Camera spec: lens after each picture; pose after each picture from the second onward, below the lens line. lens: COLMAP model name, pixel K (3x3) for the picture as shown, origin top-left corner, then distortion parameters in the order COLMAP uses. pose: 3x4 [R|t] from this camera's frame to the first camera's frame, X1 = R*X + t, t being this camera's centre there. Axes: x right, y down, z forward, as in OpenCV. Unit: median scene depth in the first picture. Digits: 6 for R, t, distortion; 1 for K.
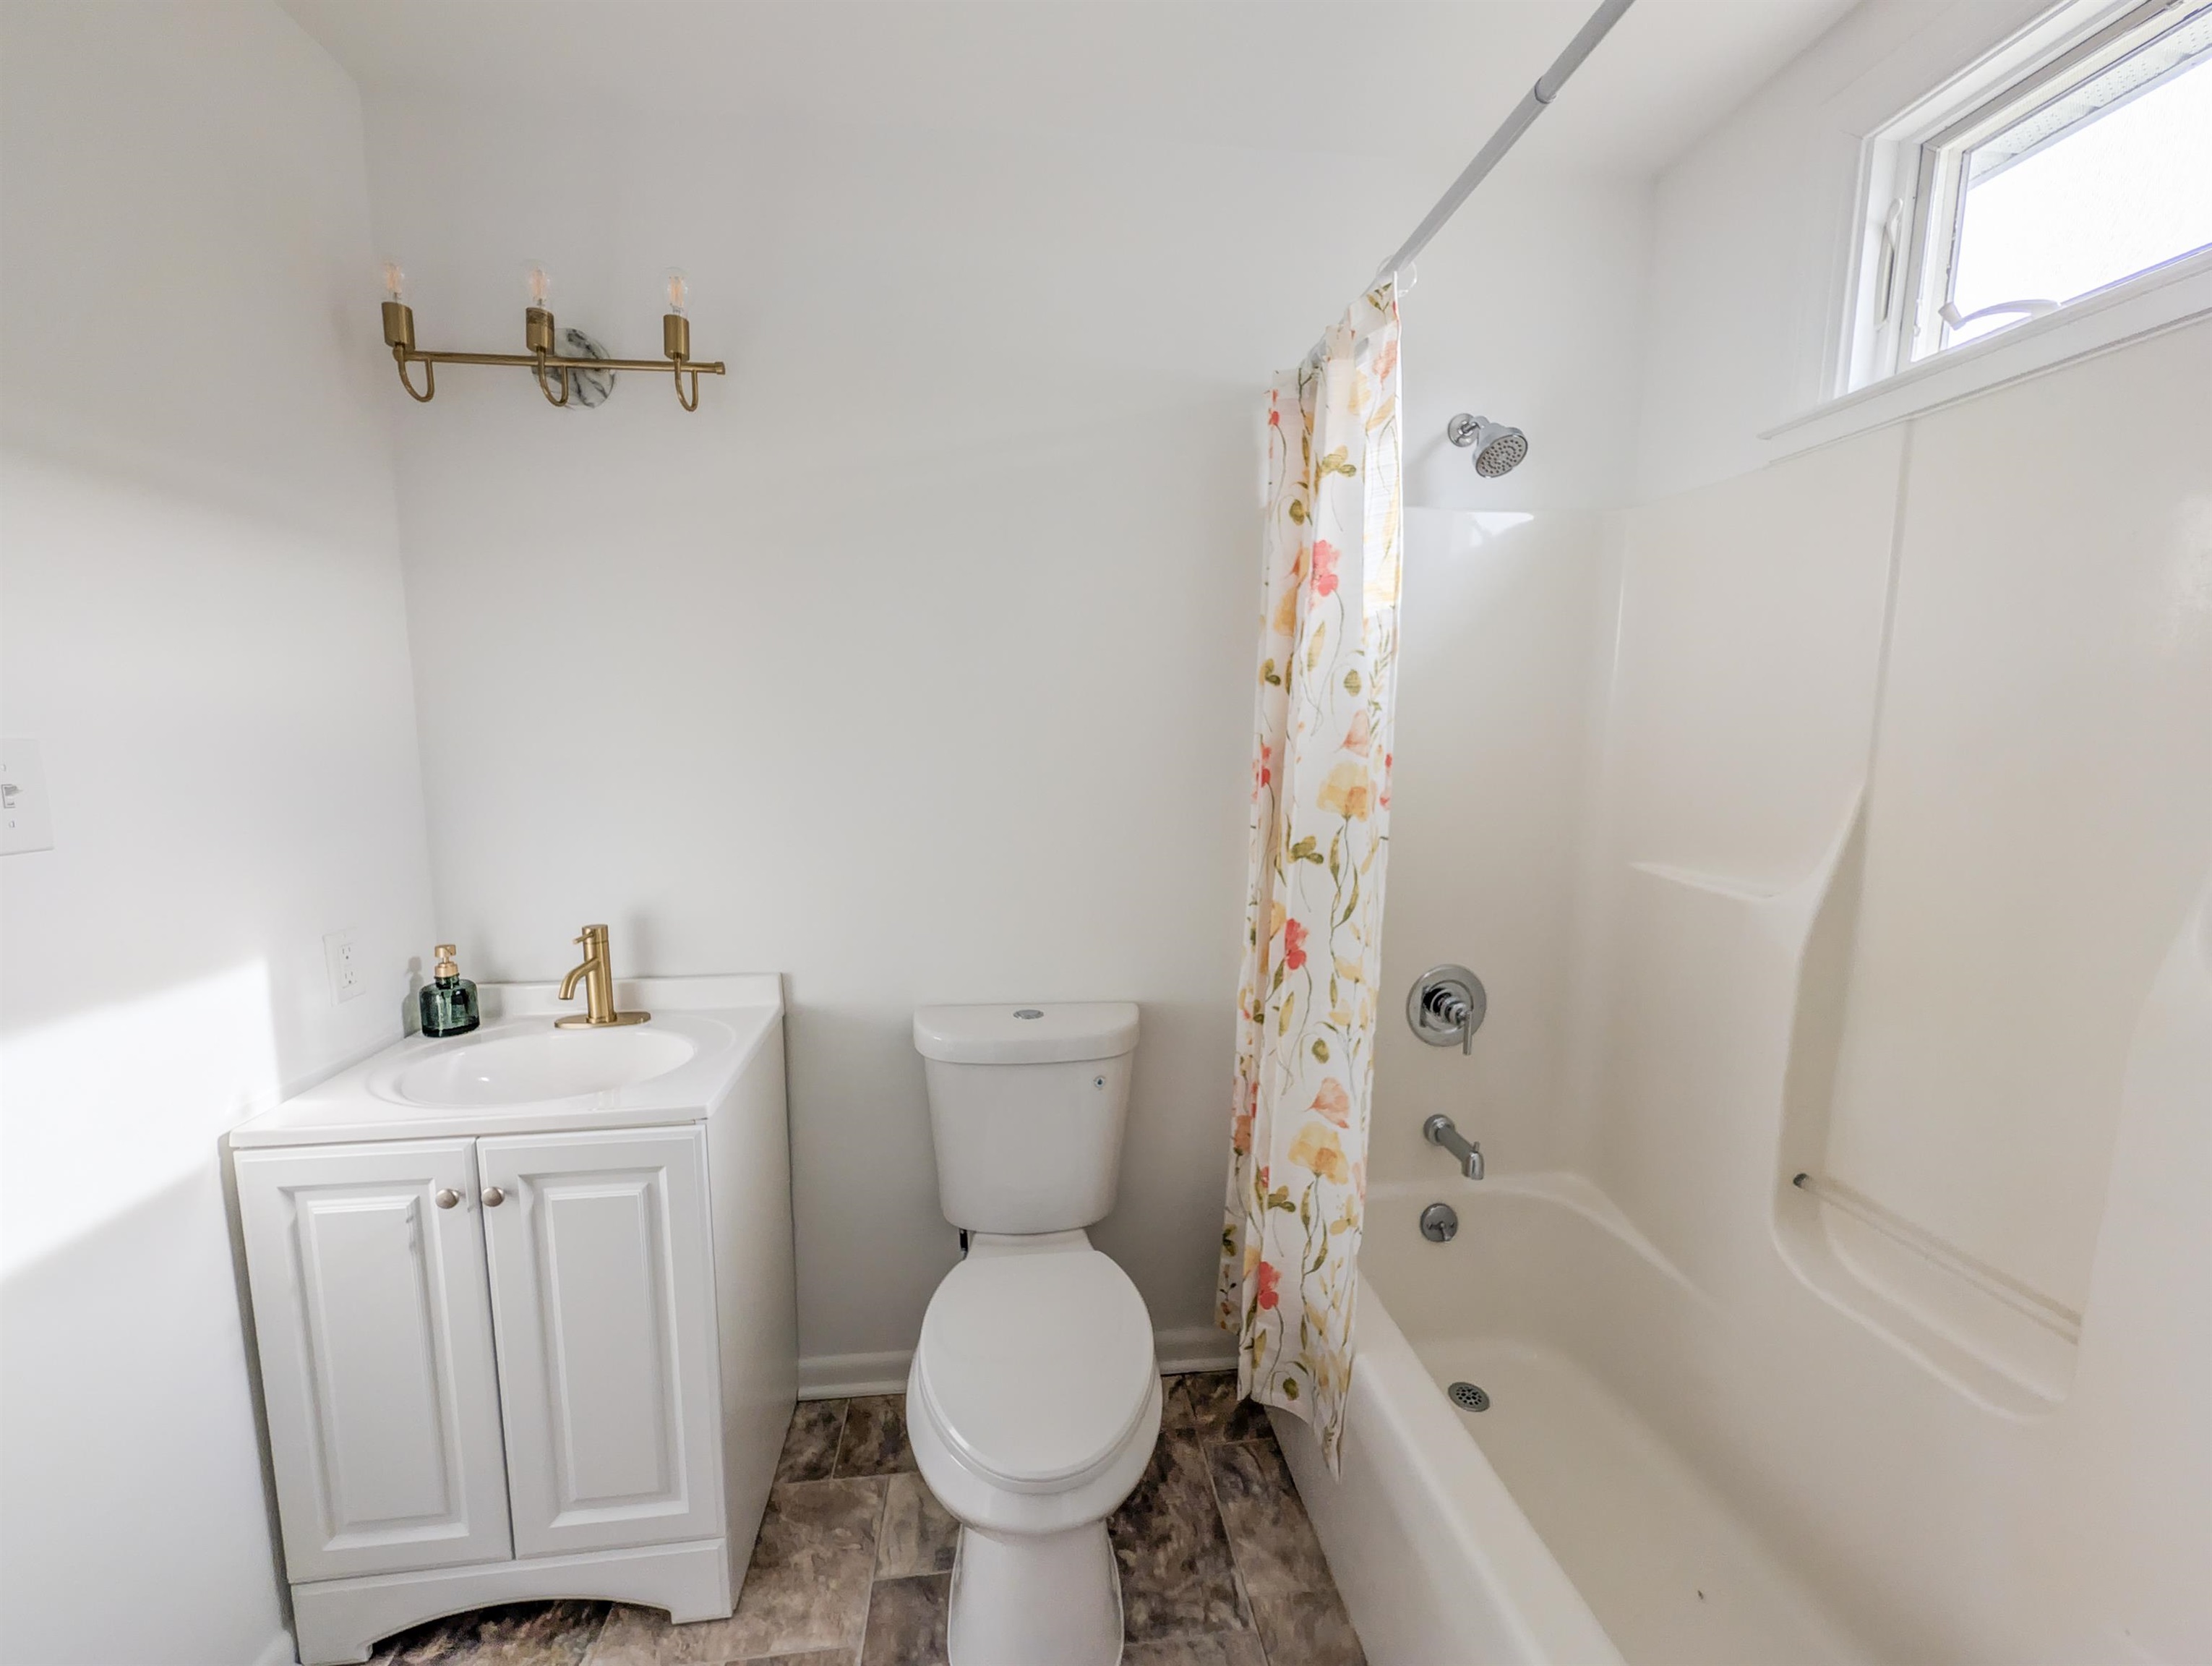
lens RADIAL K [[852.5, 0, 1099.2], [0, 852.5, 835.9], [0, 0, 1]] dist [0.002532, 0.000286]
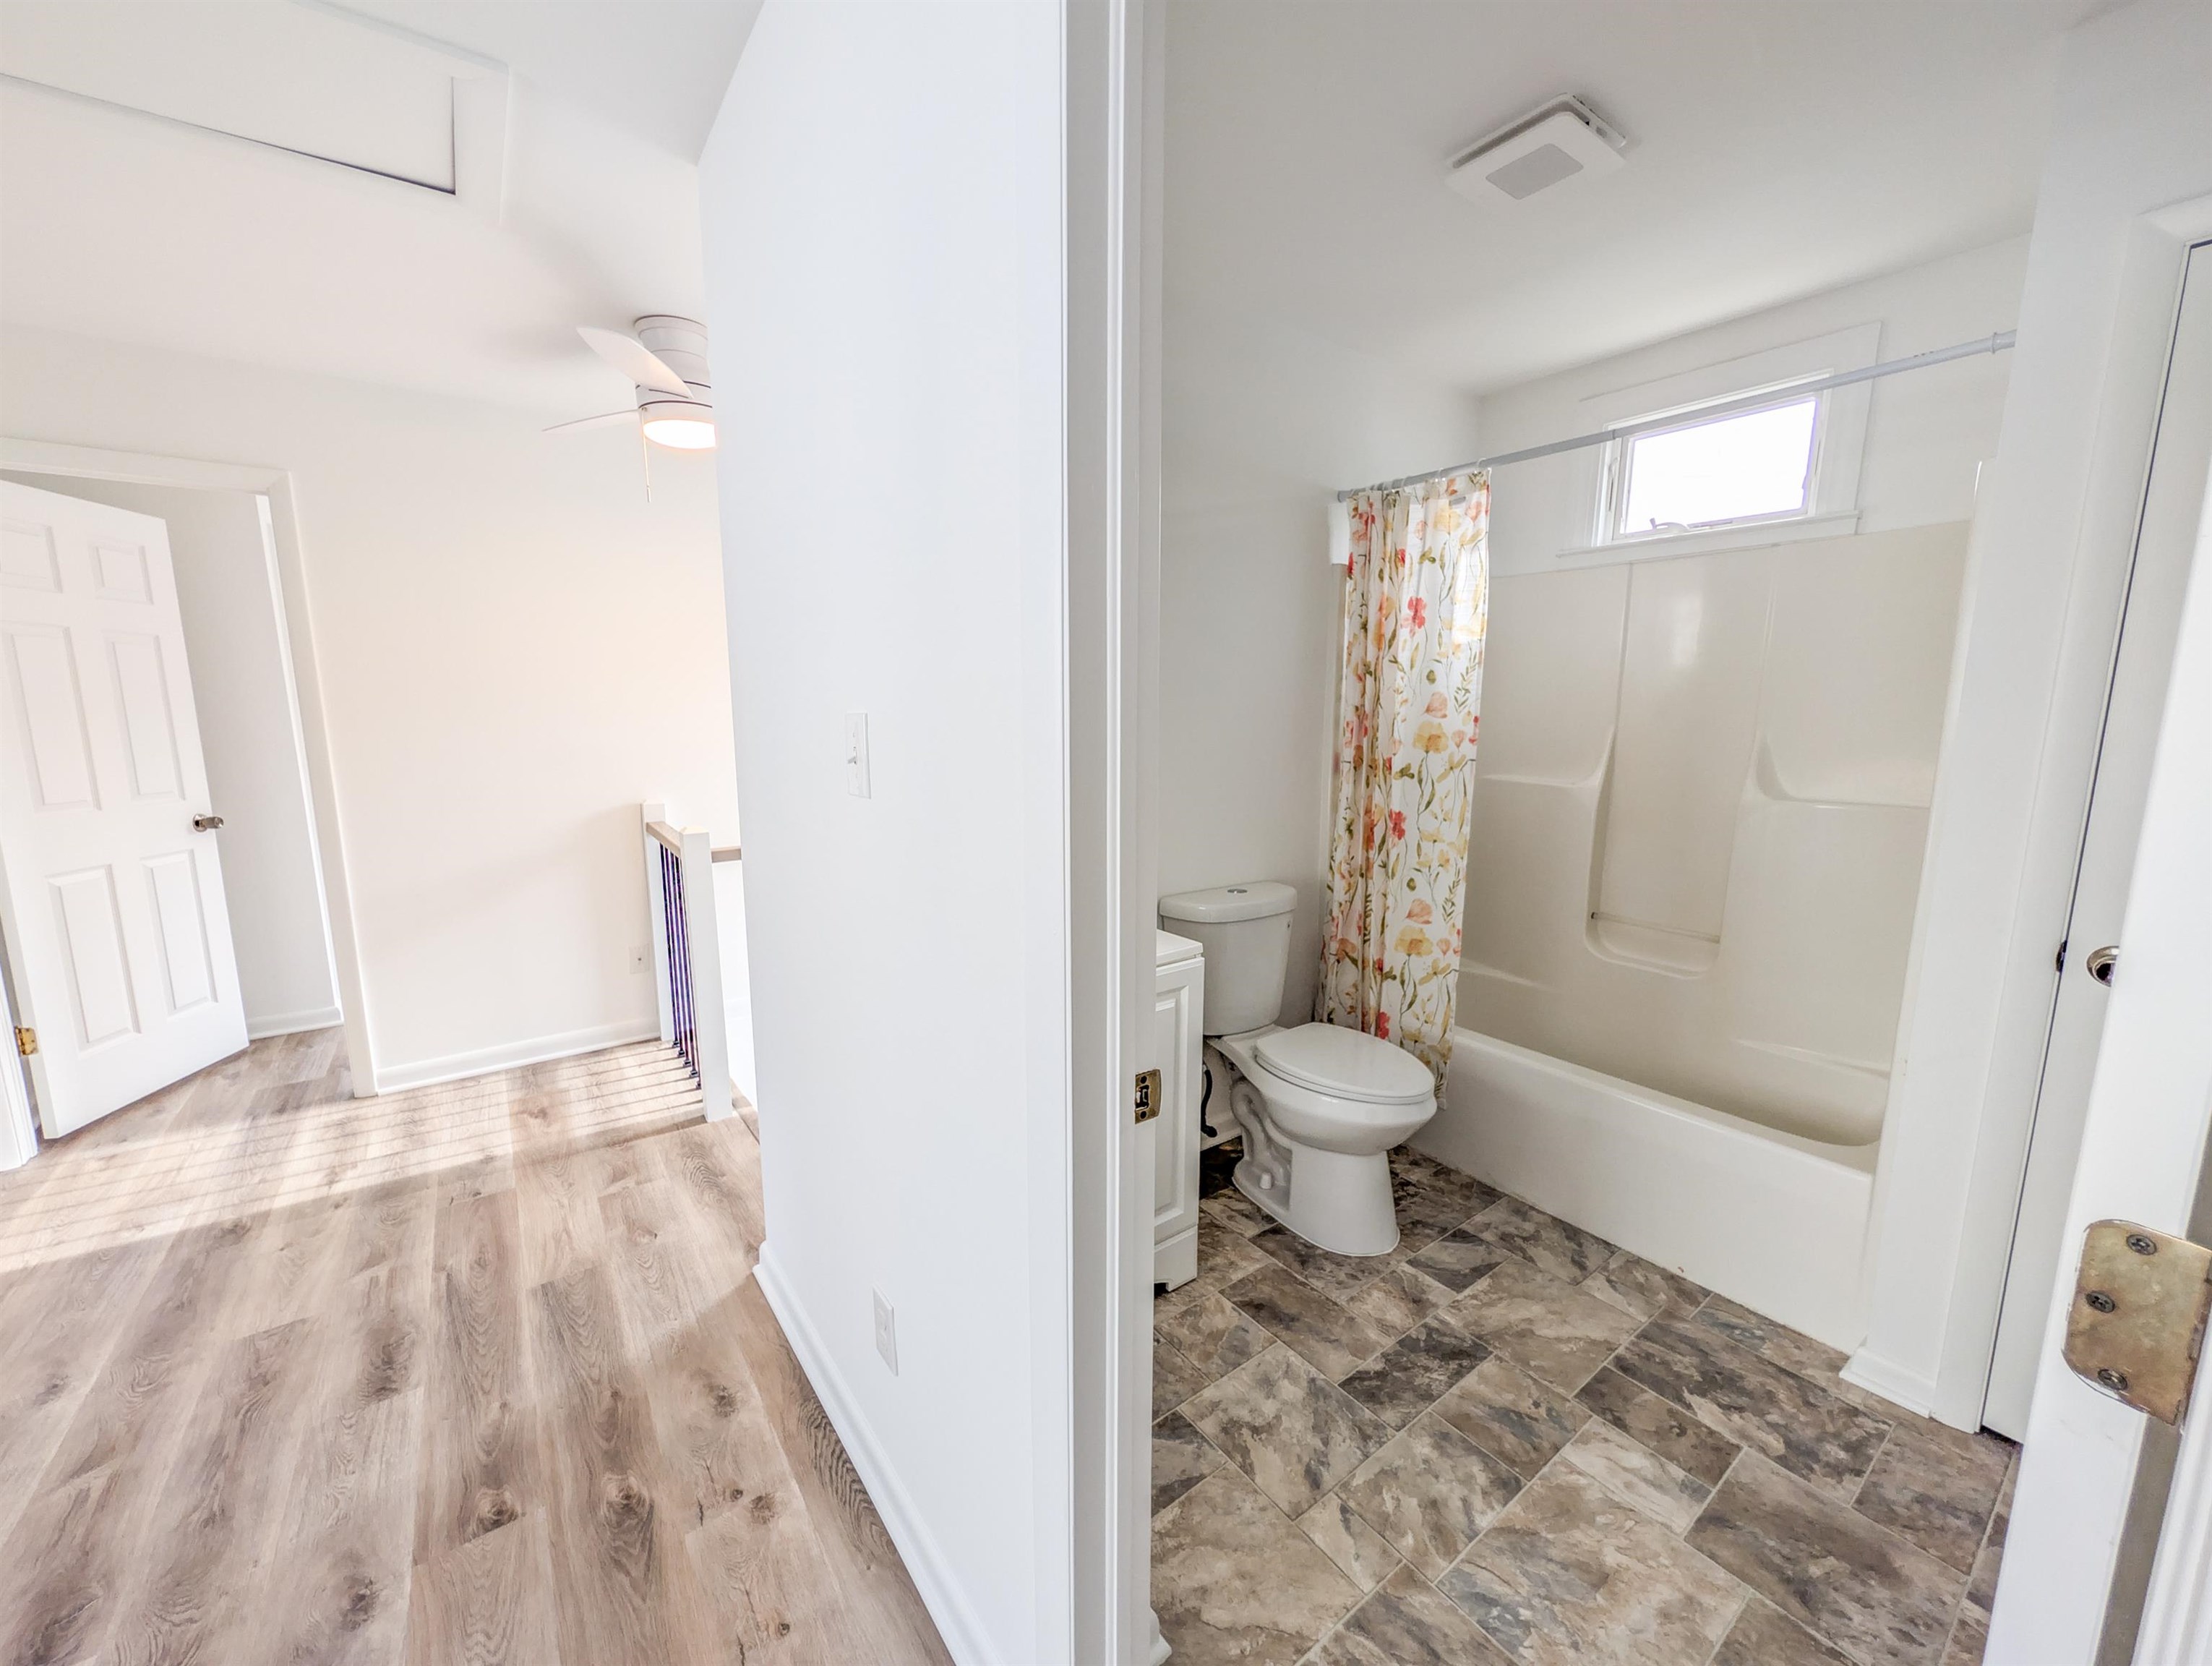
lens RADIAL K [[852.5, 0, 1099.2], [0, 852.5, 835.9], [0, 0, 1]] dist [0.002532, 0.000286]
pose [[0.871916, -0.077029, 0.483559, -1.187176], [0.059809, 0.996908, 0.050962, 0.021731], [-0.485990, -0.015513, 0.873827, -0.240863]]
